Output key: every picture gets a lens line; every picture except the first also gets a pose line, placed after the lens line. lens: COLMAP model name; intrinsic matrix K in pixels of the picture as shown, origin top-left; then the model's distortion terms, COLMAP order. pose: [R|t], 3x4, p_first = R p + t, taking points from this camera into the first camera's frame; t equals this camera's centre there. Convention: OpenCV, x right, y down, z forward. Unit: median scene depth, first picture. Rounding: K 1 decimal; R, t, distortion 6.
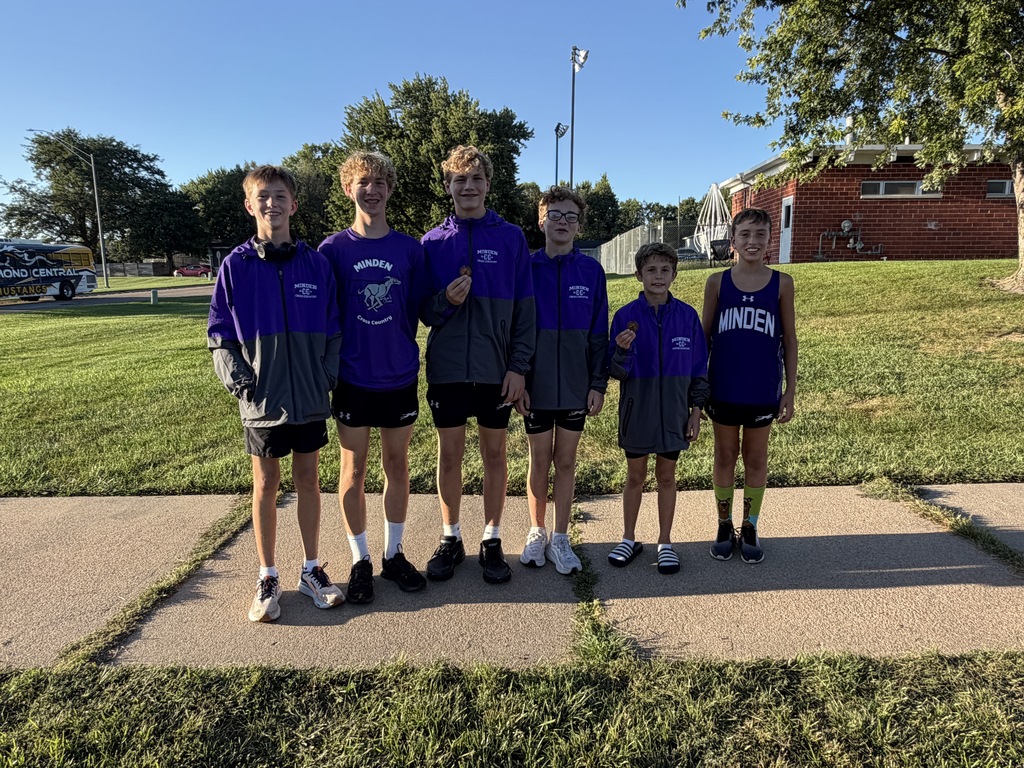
lens RADIAL K [[676.3, 0, 512.0], [0, 676.3, 384.0], [0, 0, 1]] dist [0.000991, -0.002853]
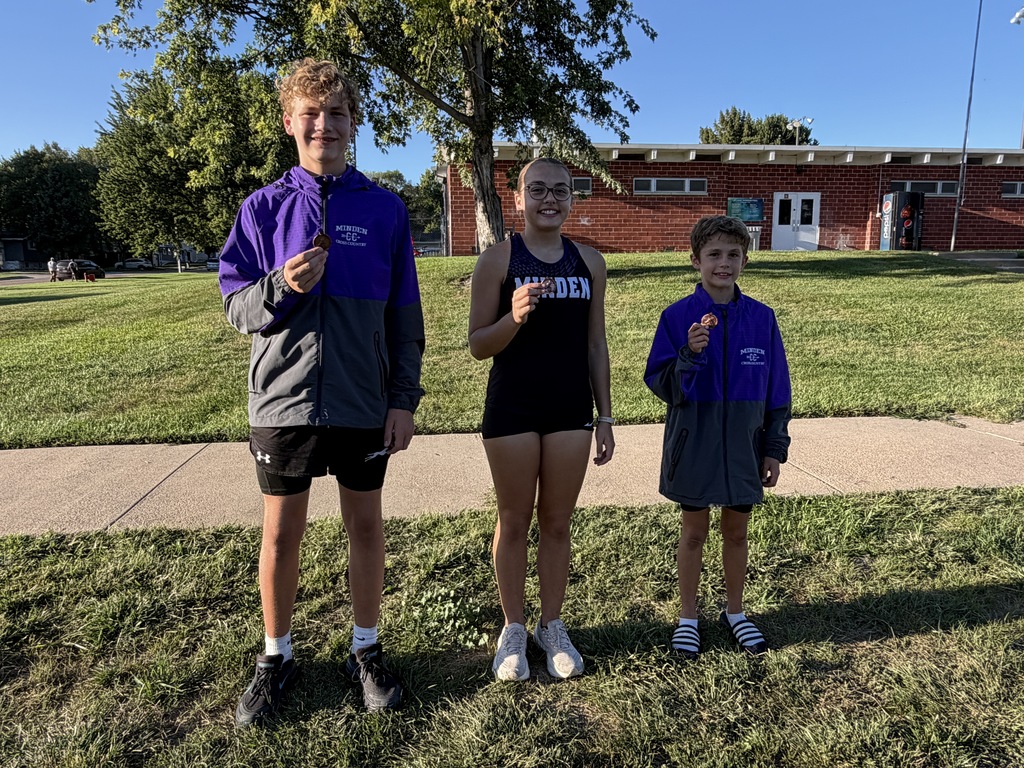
lens RADIAL K [[744.9, 0, 512.0], [0, 744.9, 384.0], [0, 0, 1]] dist [0.000381, 0.003924]
pose [[0.994442, -0.015120, 0.104199, 0.185582], [0.016150, 0.999829, -0.009049, 0.009588], [-0.104044, 0.010681, 0.994515, -0.050713]]
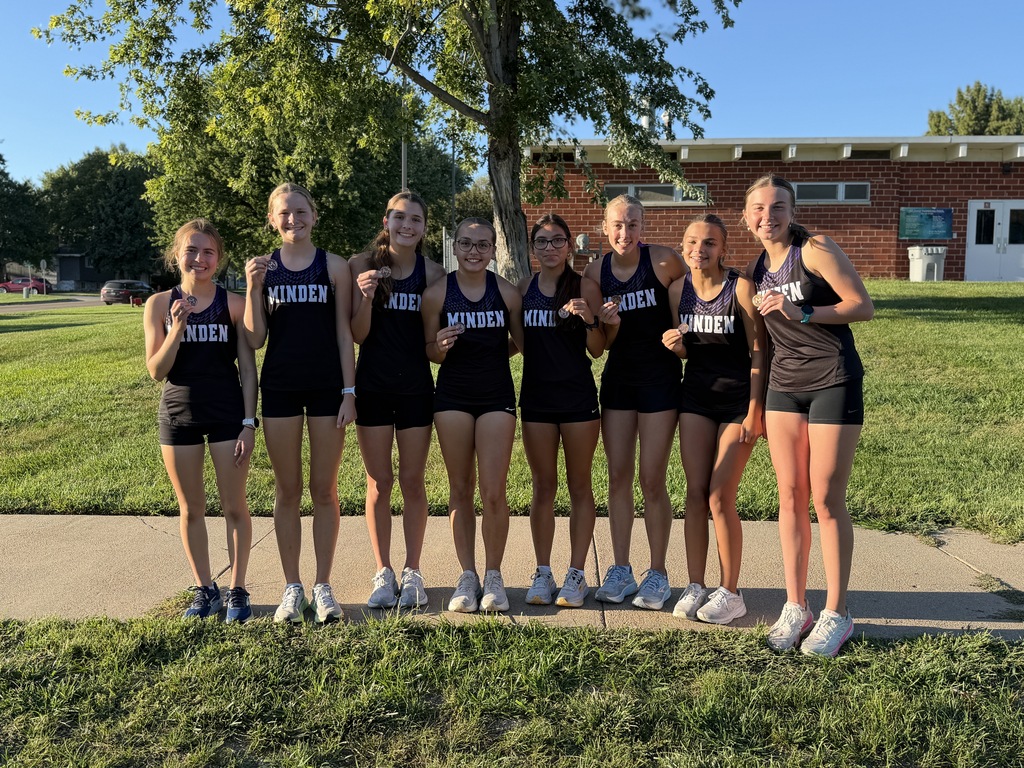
lens RADIAL K [[956.5, 0, 512.0], [0, 956.5, 384.0], [0, 0, 1]] dist [0.133772, -0.243545]
pose [[0.997239, 0.020801, -0.071287, 0.233234], [-0.025823, 0.997194, -0.070270, 0.007064], [0.069625, 0.071917, 0.994978, -0.052340]]
